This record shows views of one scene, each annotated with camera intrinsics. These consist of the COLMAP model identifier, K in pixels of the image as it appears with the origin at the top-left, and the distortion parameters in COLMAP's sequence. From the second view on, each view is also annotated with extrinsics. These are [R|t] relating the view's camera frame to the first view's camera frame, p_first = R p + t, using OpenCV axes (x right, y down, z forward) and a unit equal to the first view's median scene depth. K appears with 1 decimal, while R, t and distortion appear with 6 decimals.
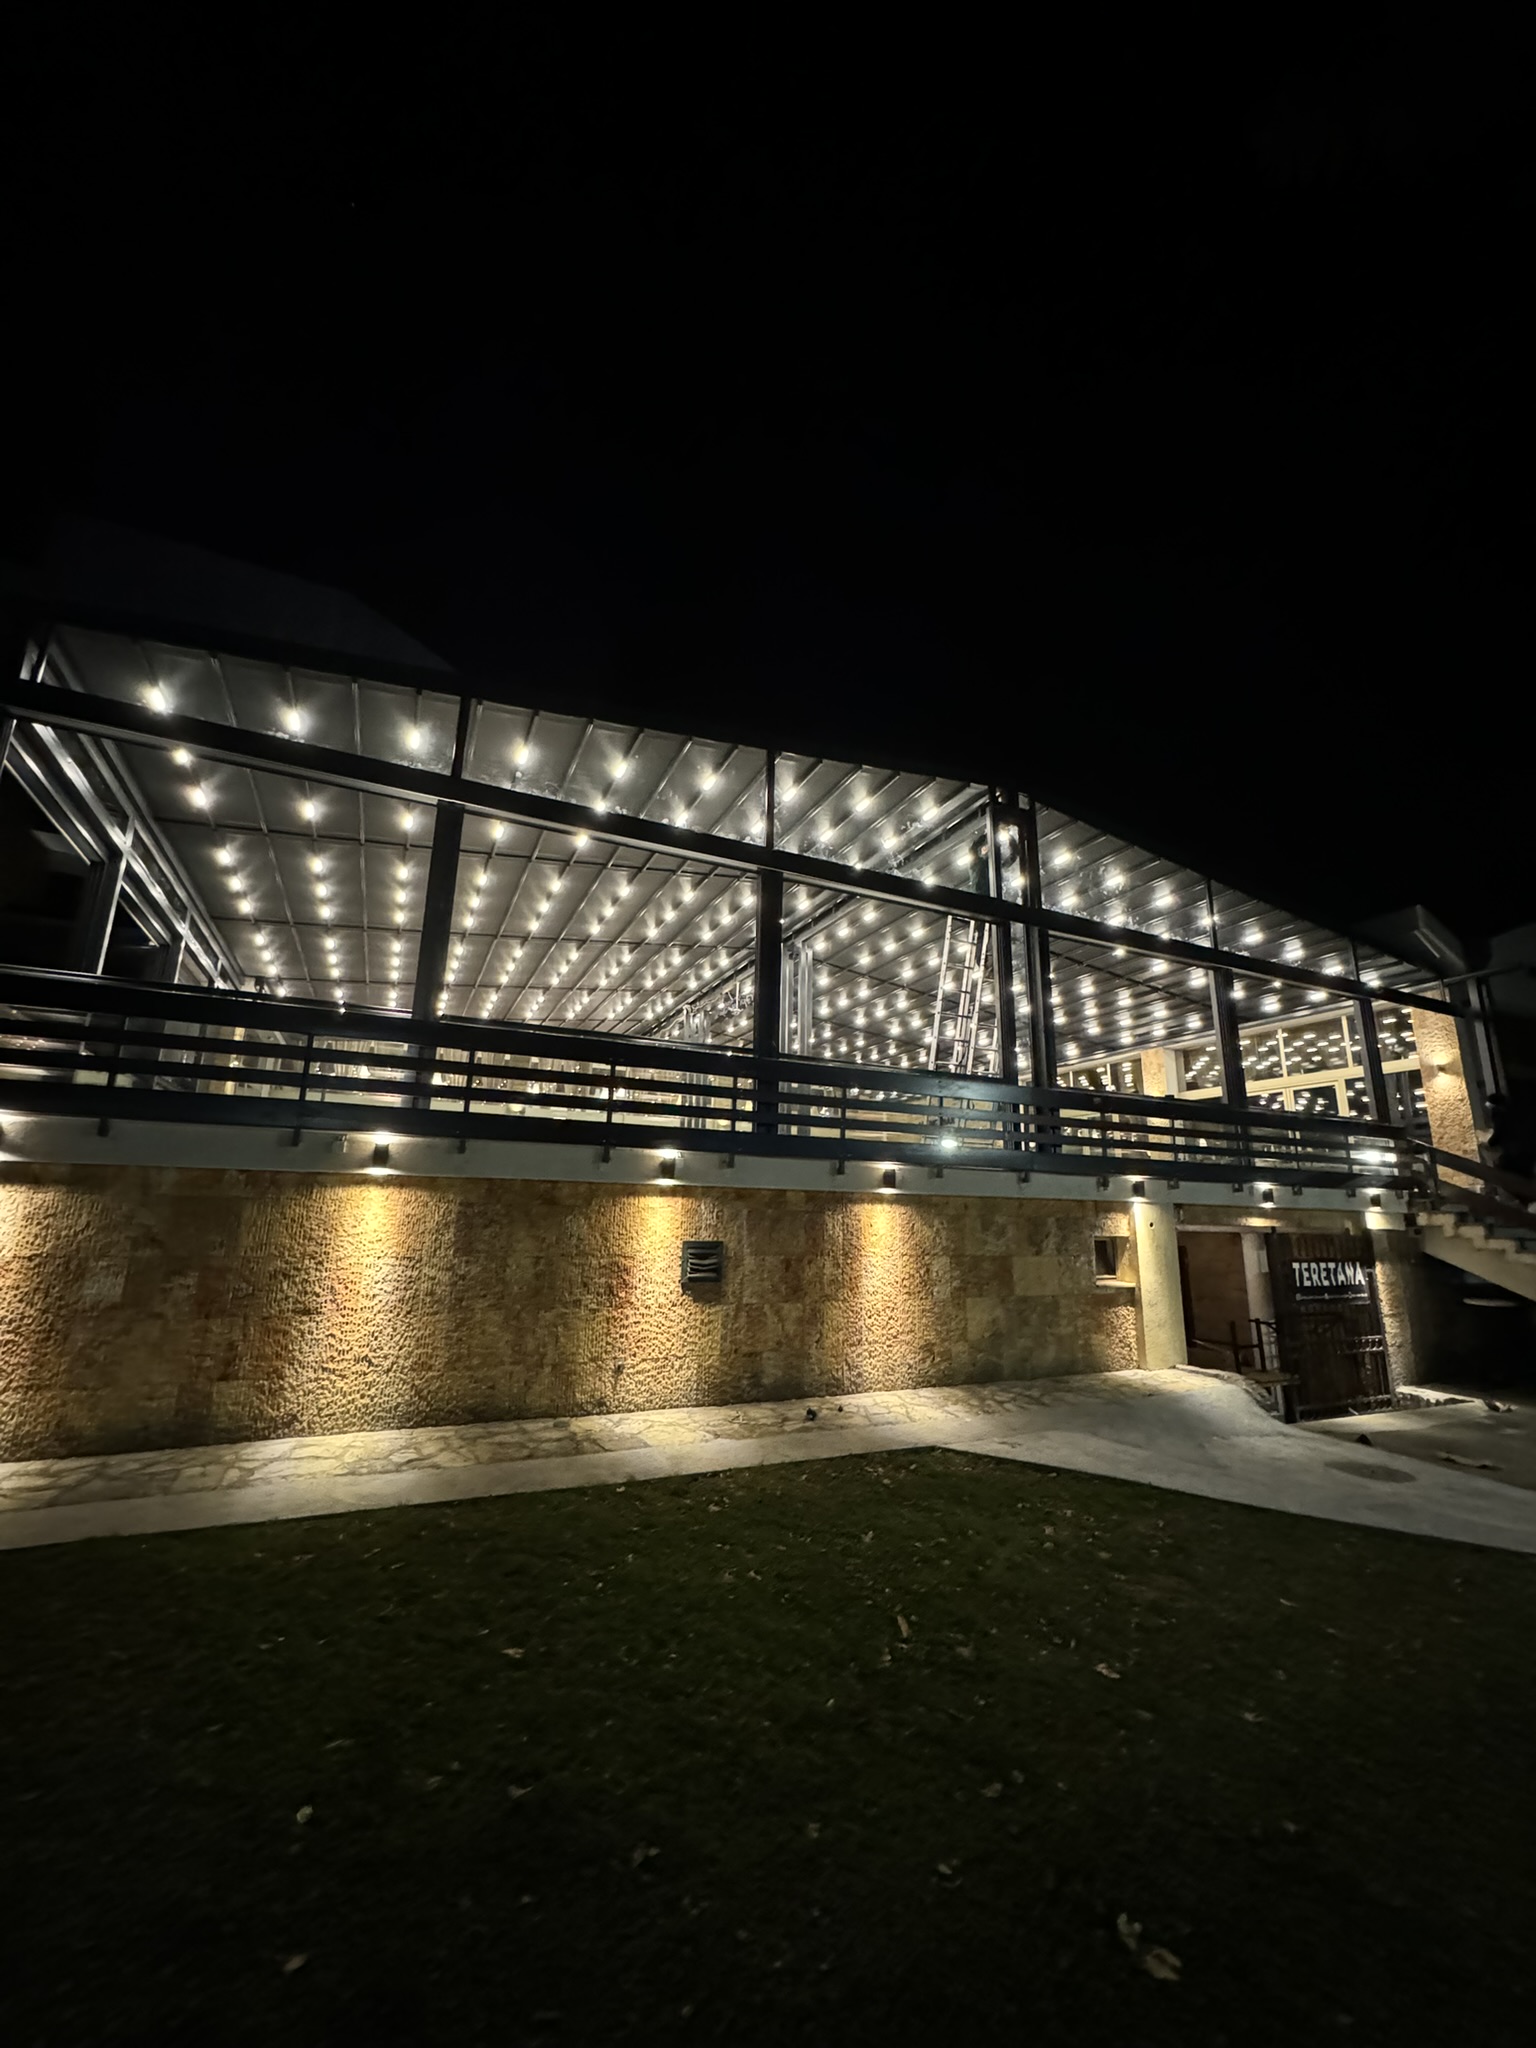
lens RADIAL K [[821.0, 0, 767.3], [0, 821.0, 1017.8], [0, 0, 1]] dist [0.000042, -0.000095]
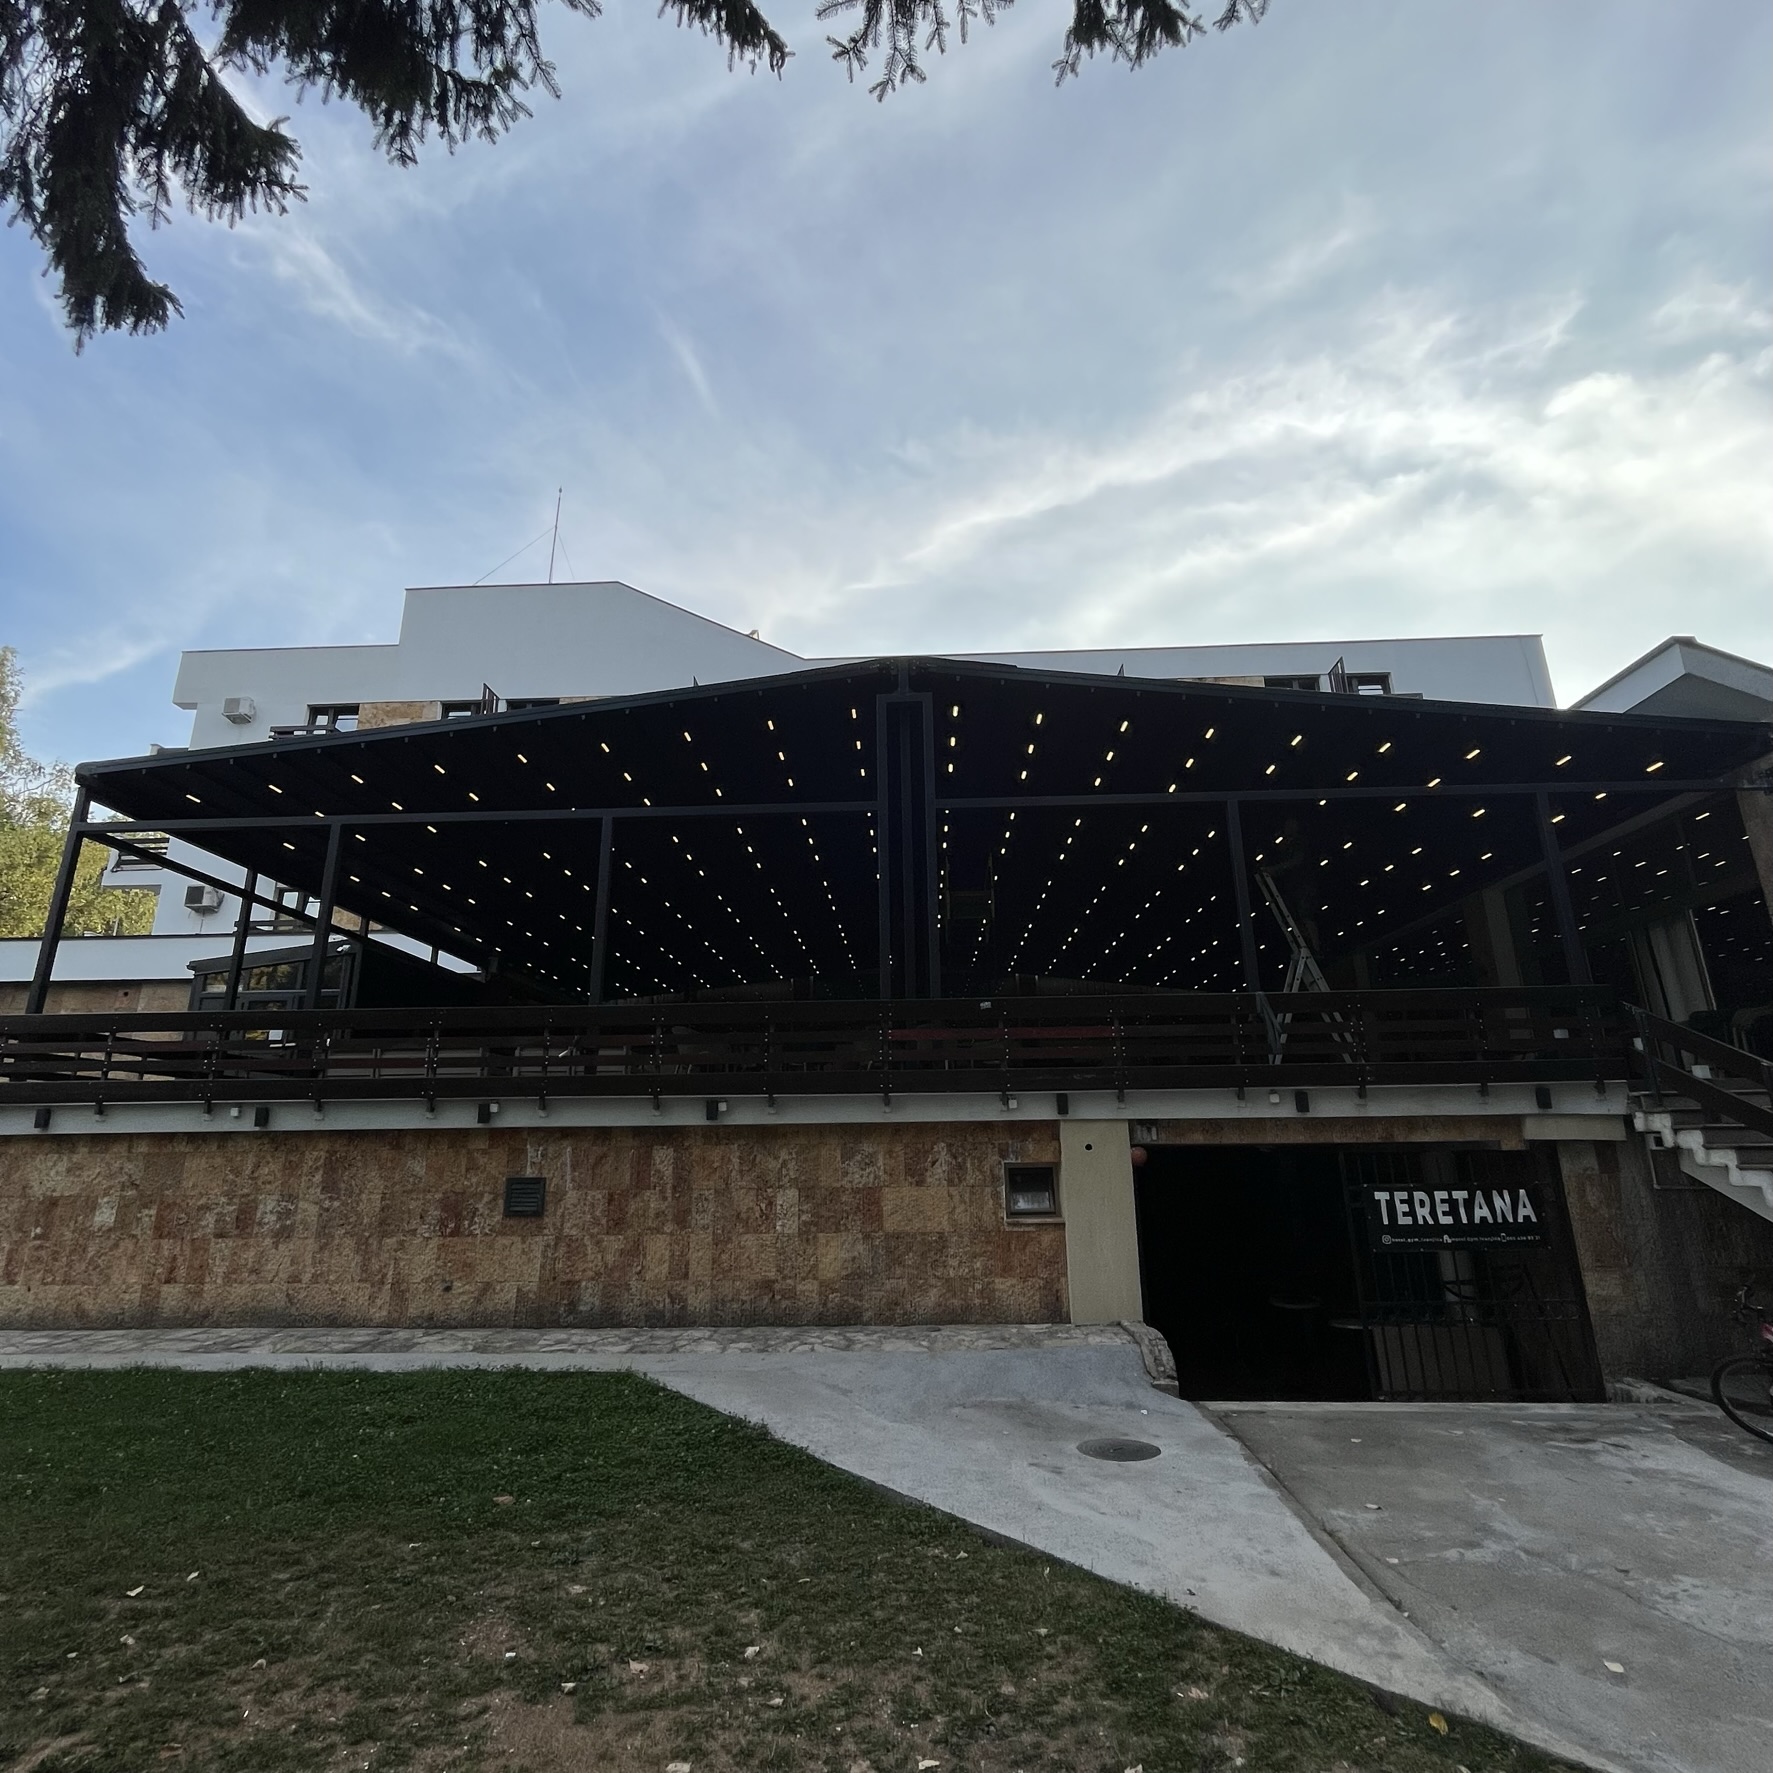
lens RADIAL K [[953.1, 0, 885.6], [0, 953.1, 877.1], [0, 0, 1]] dist [-0.000818, -0.000797]
pose [[0.882903, -0.160152, -0.441400, 0.971884], [0.139328, 0.987055, -0.079441, 0.040089], [0.448409, 0.008639, 0.893787, 0.060074]]
